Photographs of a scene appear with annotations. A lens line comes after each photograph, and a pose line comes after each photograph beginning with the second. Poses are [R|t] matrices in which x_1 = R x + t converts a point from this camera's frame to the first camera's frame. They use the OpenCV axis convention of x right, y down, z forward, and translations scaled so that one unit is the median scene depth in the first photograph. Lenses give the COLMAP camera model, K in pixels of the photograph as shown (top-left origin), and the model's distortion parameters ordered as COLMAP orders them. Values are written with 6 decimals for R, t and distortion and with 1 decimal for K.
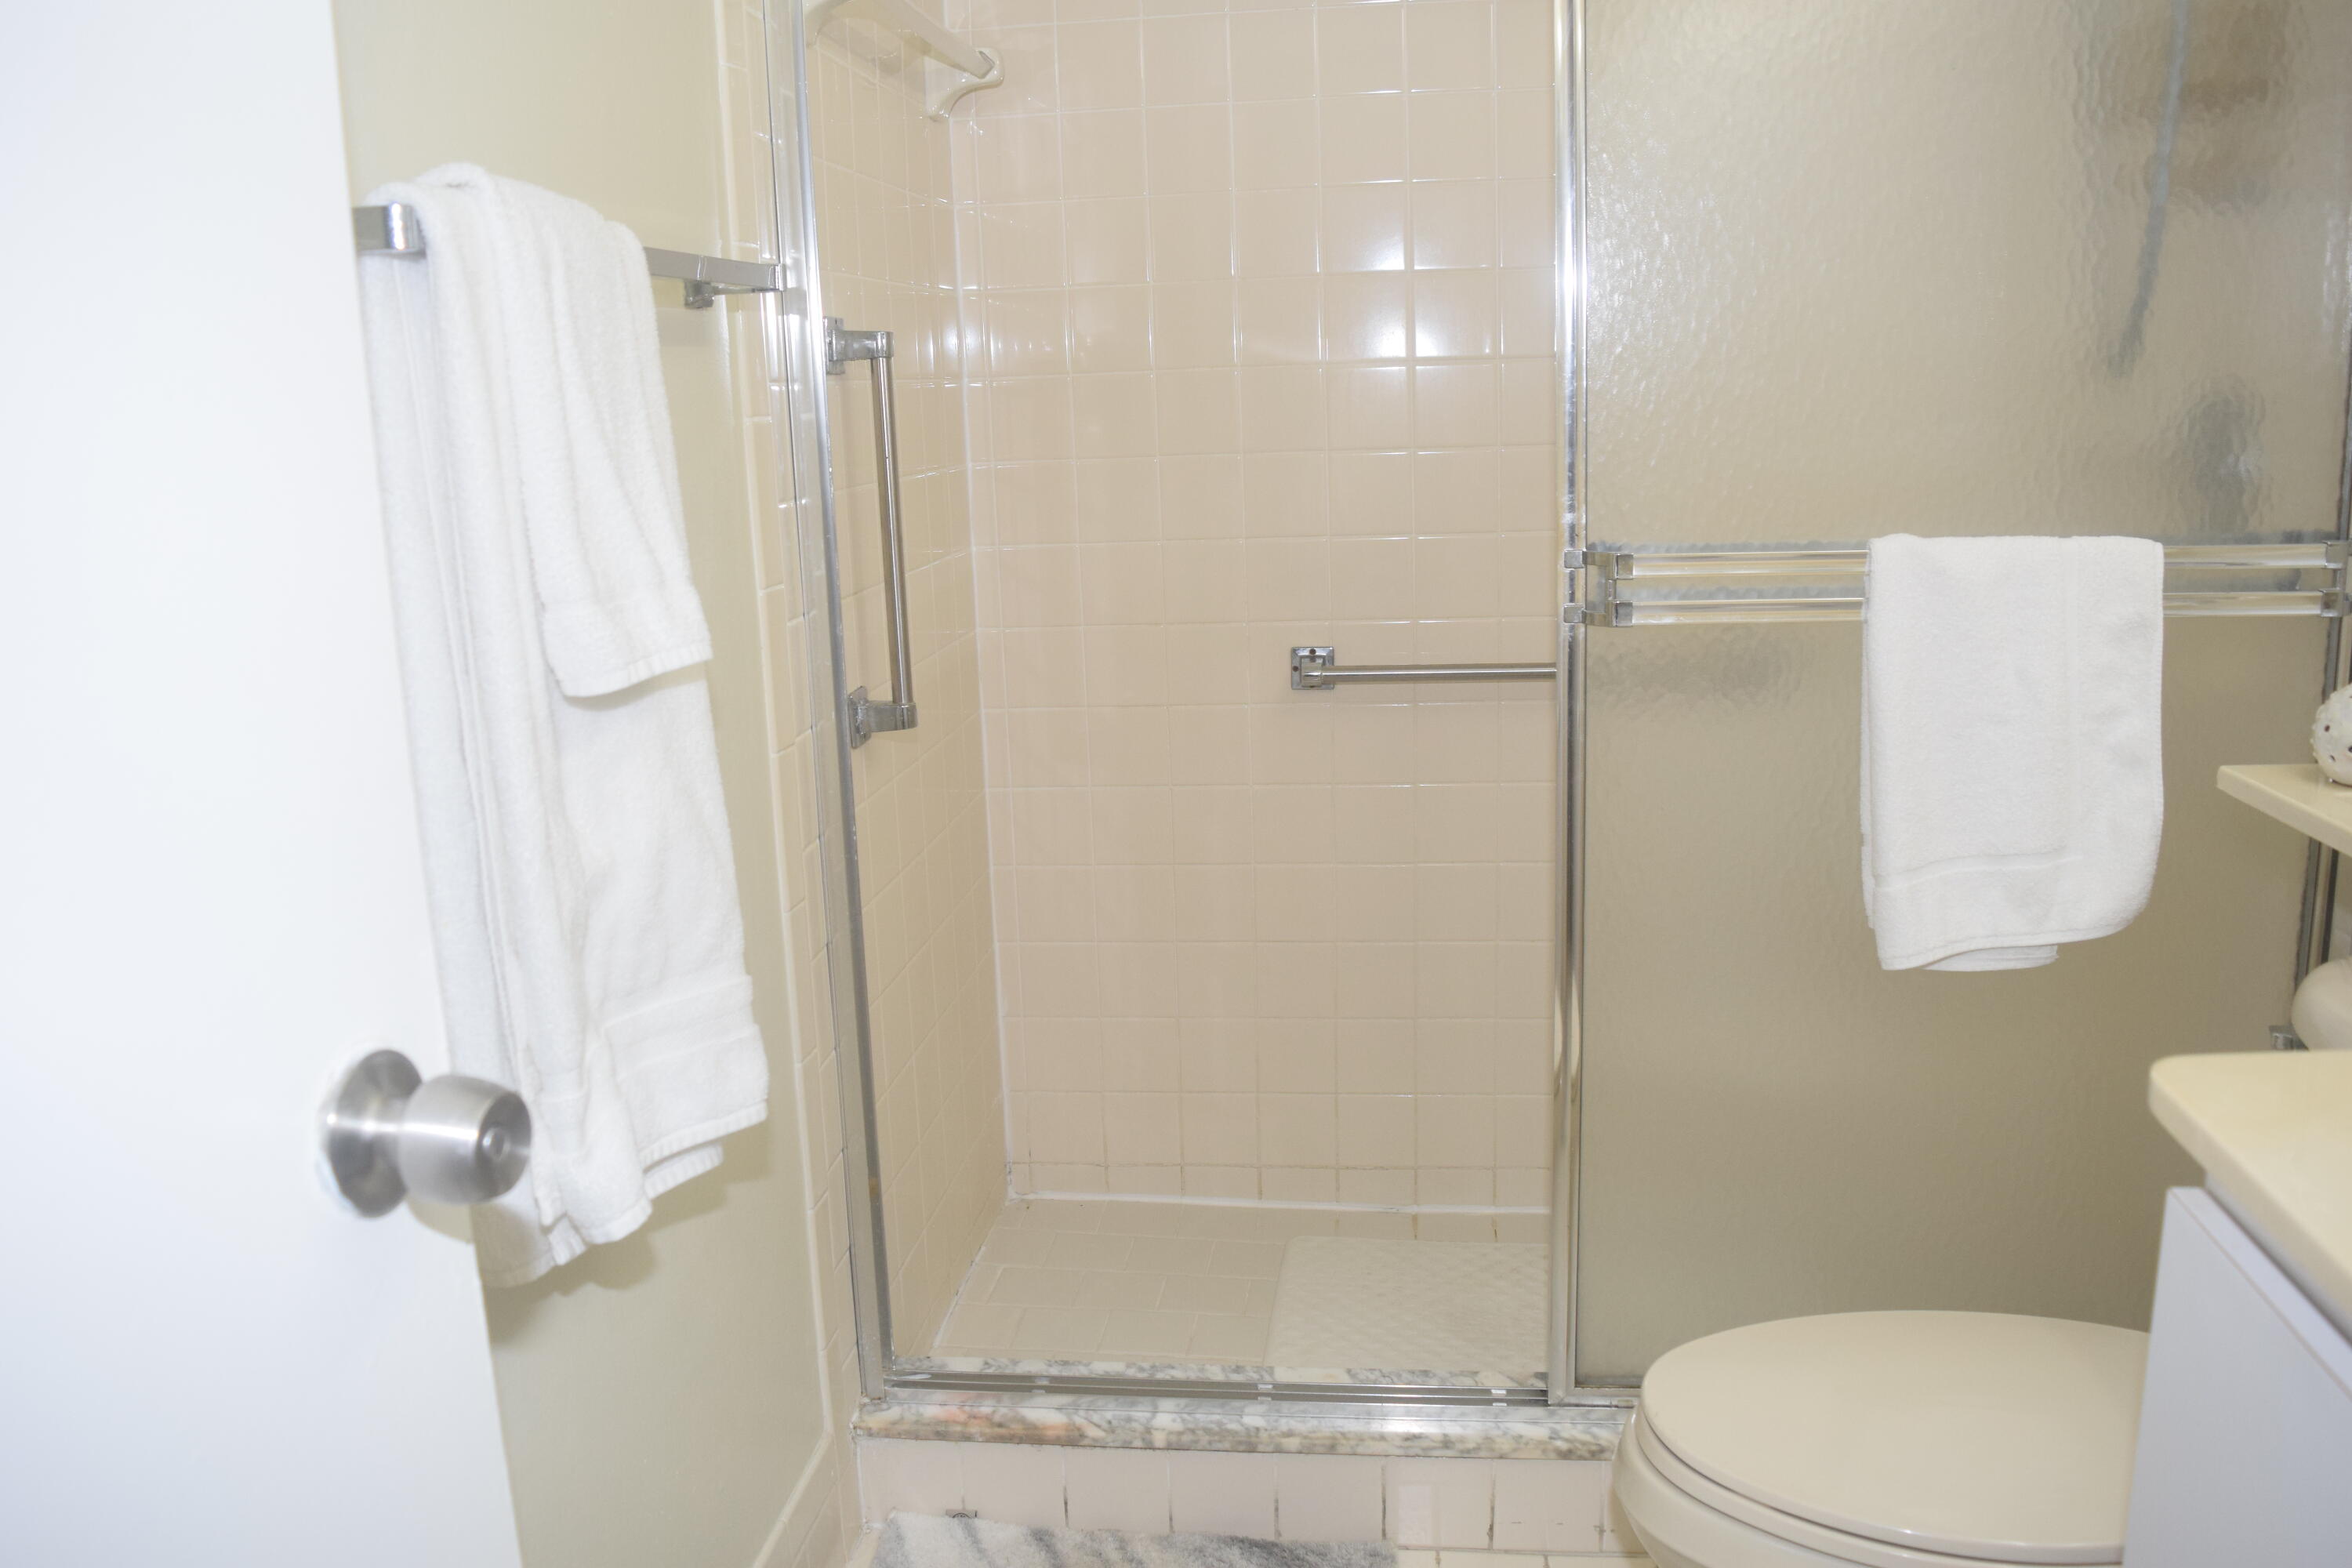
lens RADIAL K [[1856.6, 0, 1178.2], [0, 1856.6, 790.8], [0, 0, 1]] dist [-0.091951, 0.020537]
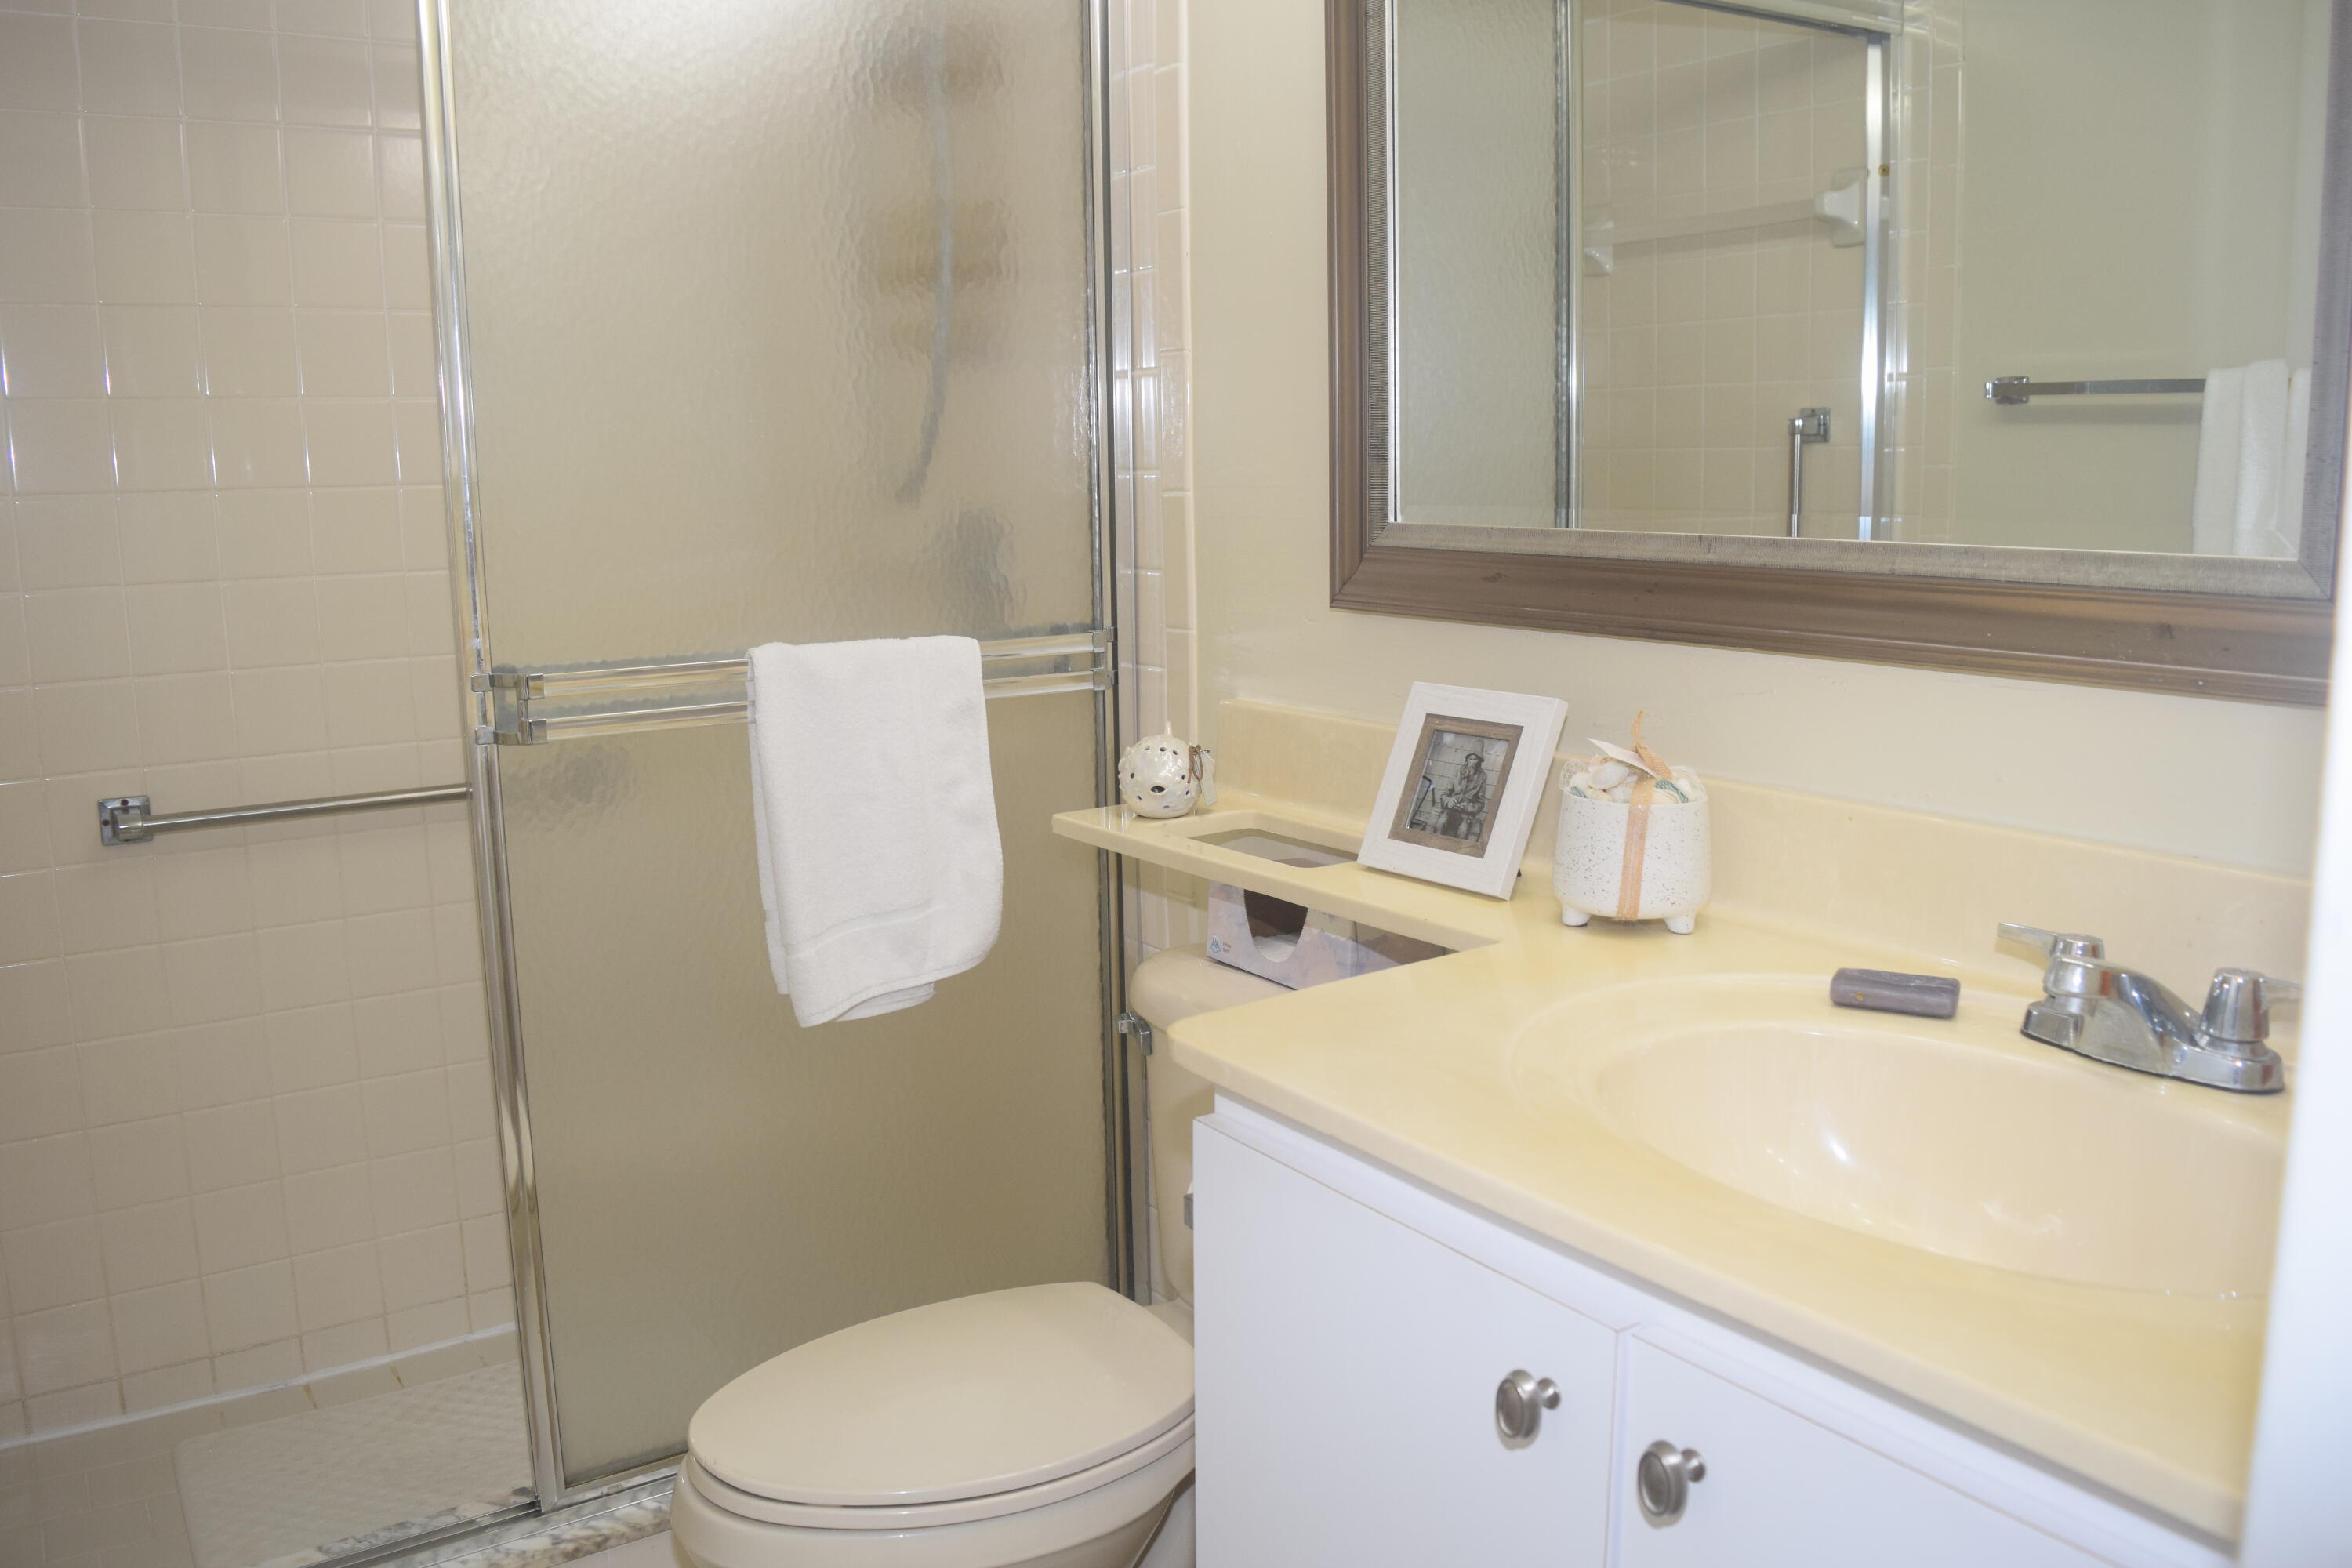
lens RADIAL K [[1856.6, 0, 1178.2], [0, 1856.6, 790.8], [0, 0, 1]] dist [-0.091951, 0.020537]
pose [[0.756323, -0.088278, 0.648215, -0.156495], [0.128960, 0.991530, -0.015435, 0.000644], [-0.641362, 0.095267, 0.761301, -0.024996]]
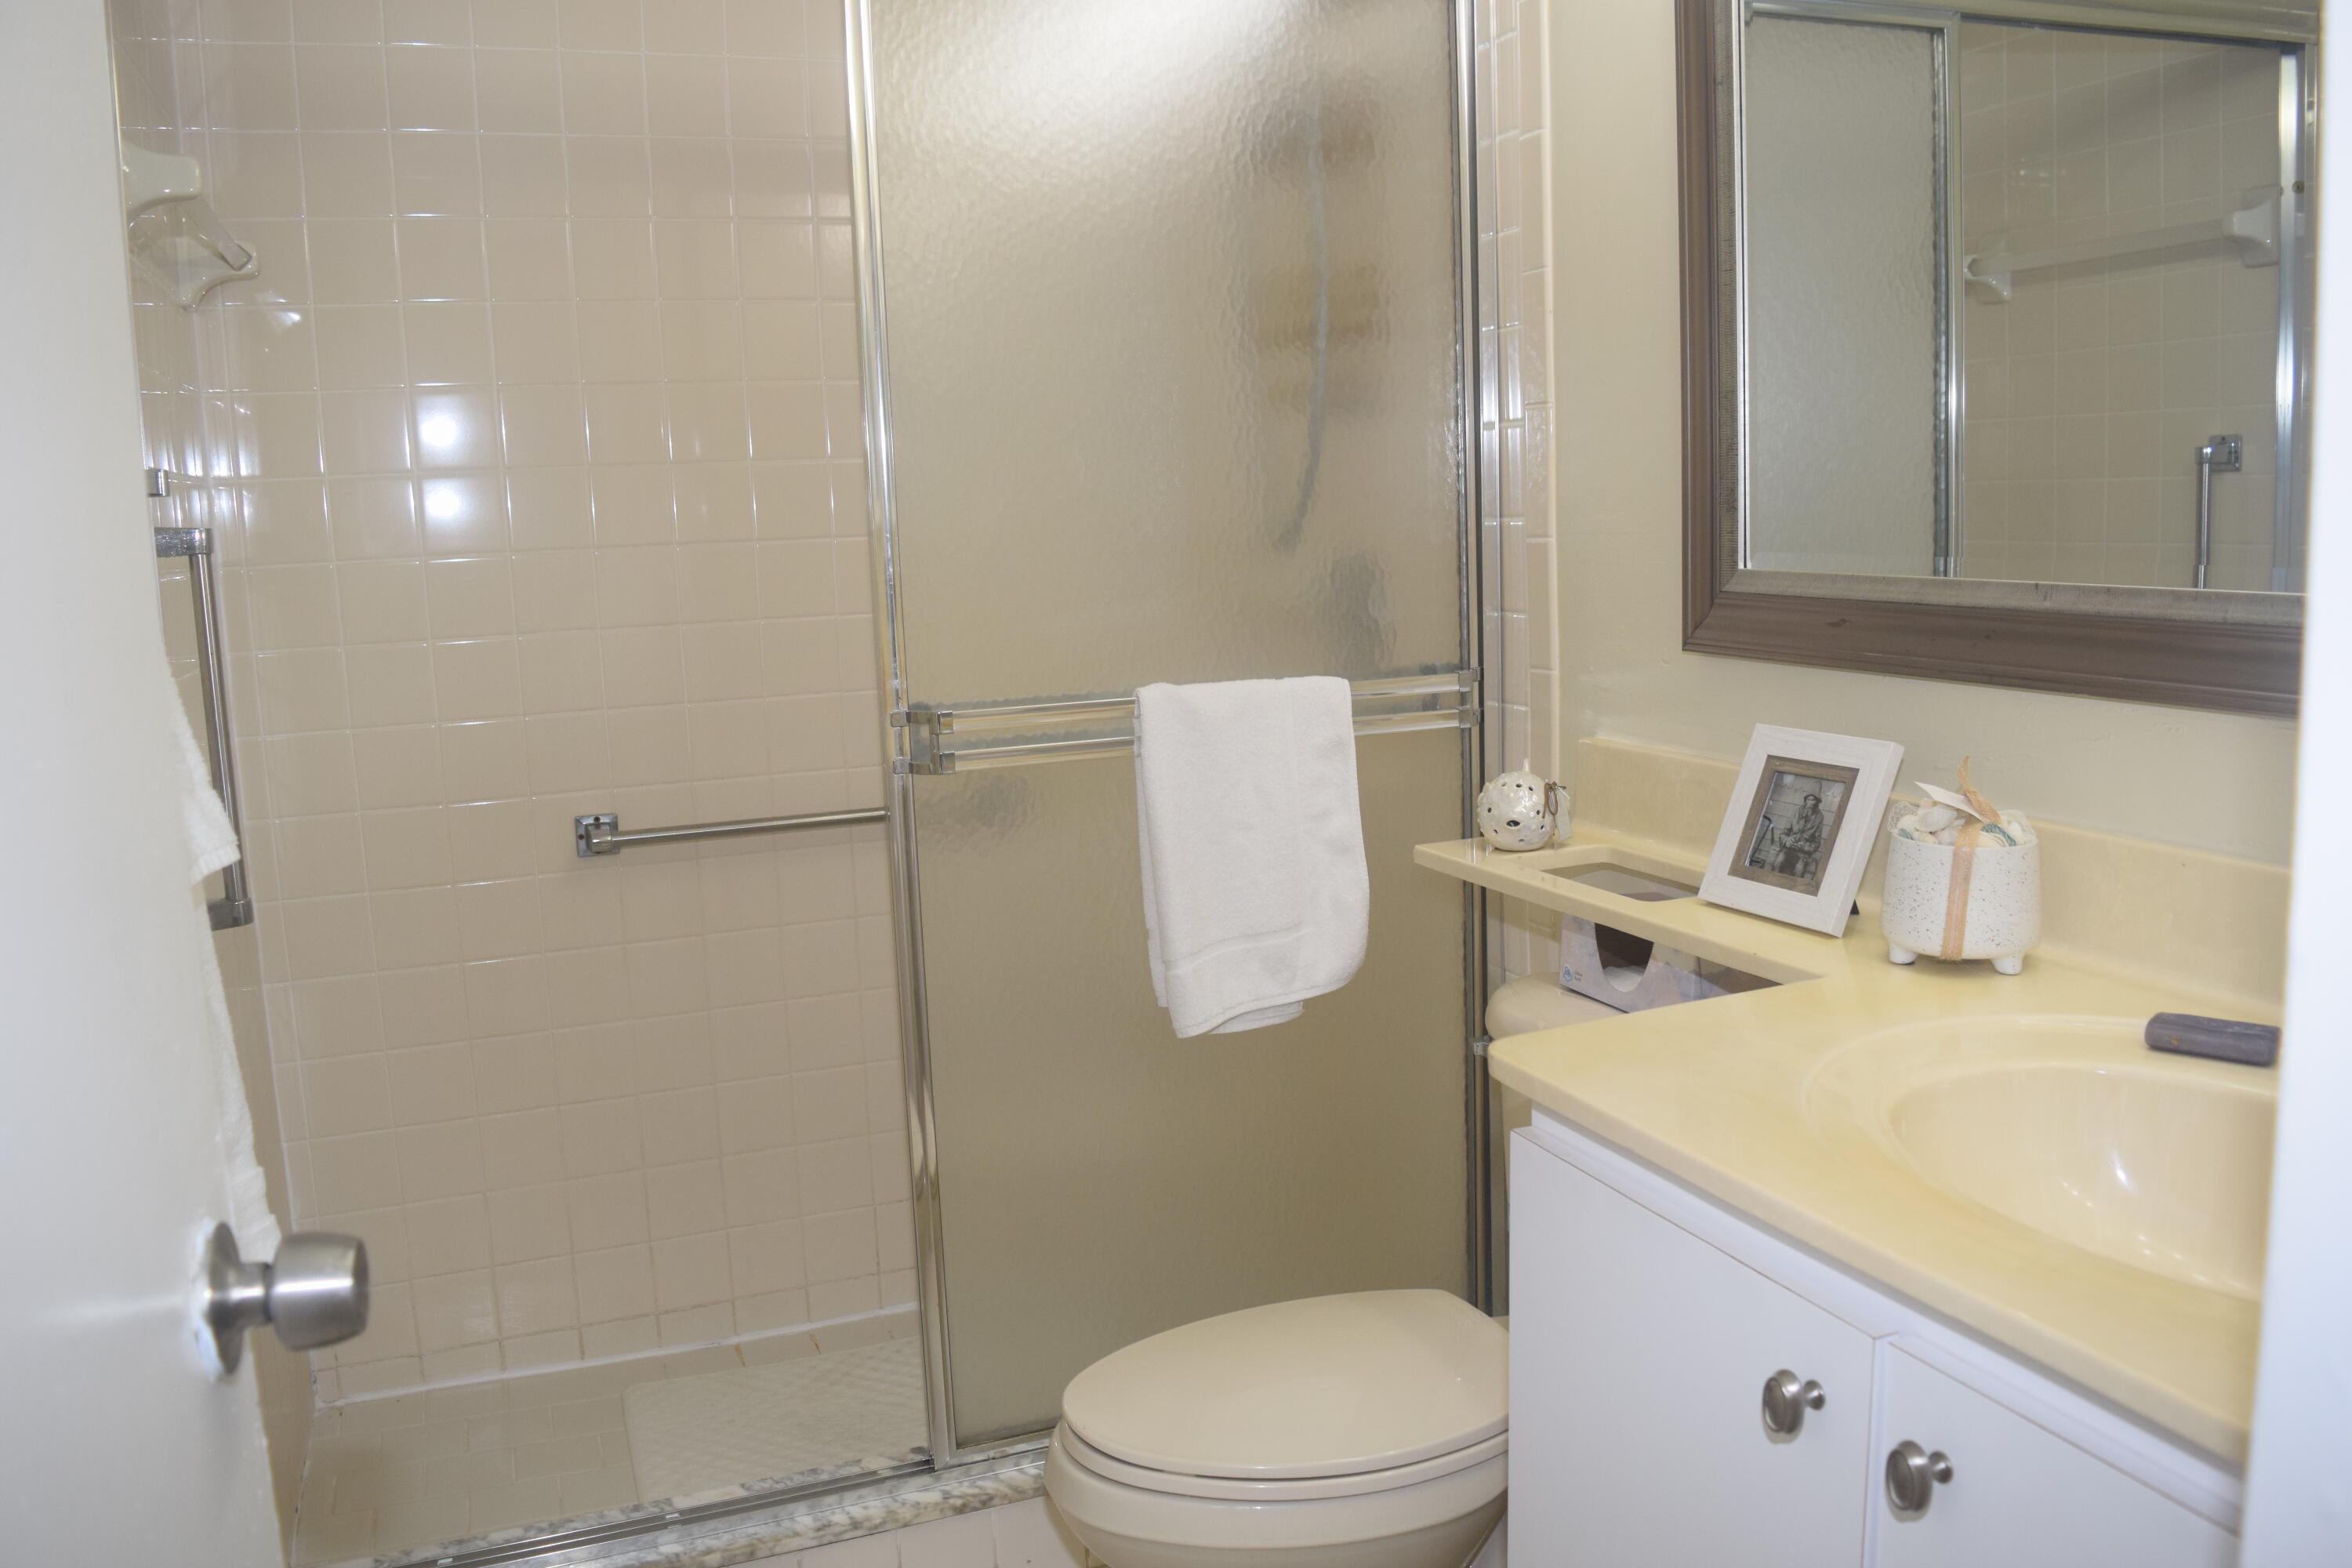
lens RADIAL K [[1856.6, 0, 1178.2], [0, 1856.6, 790.8], [0, 0, 1]] dist [-0.091951, 0.020537]
pose [[0.881030, -0.068515, 0.468072, -0.173526], [0.106839, 0.992710, -0.055788, 0.002855], [-0.460838, 0.099159, 0.881928, -0.098498]]
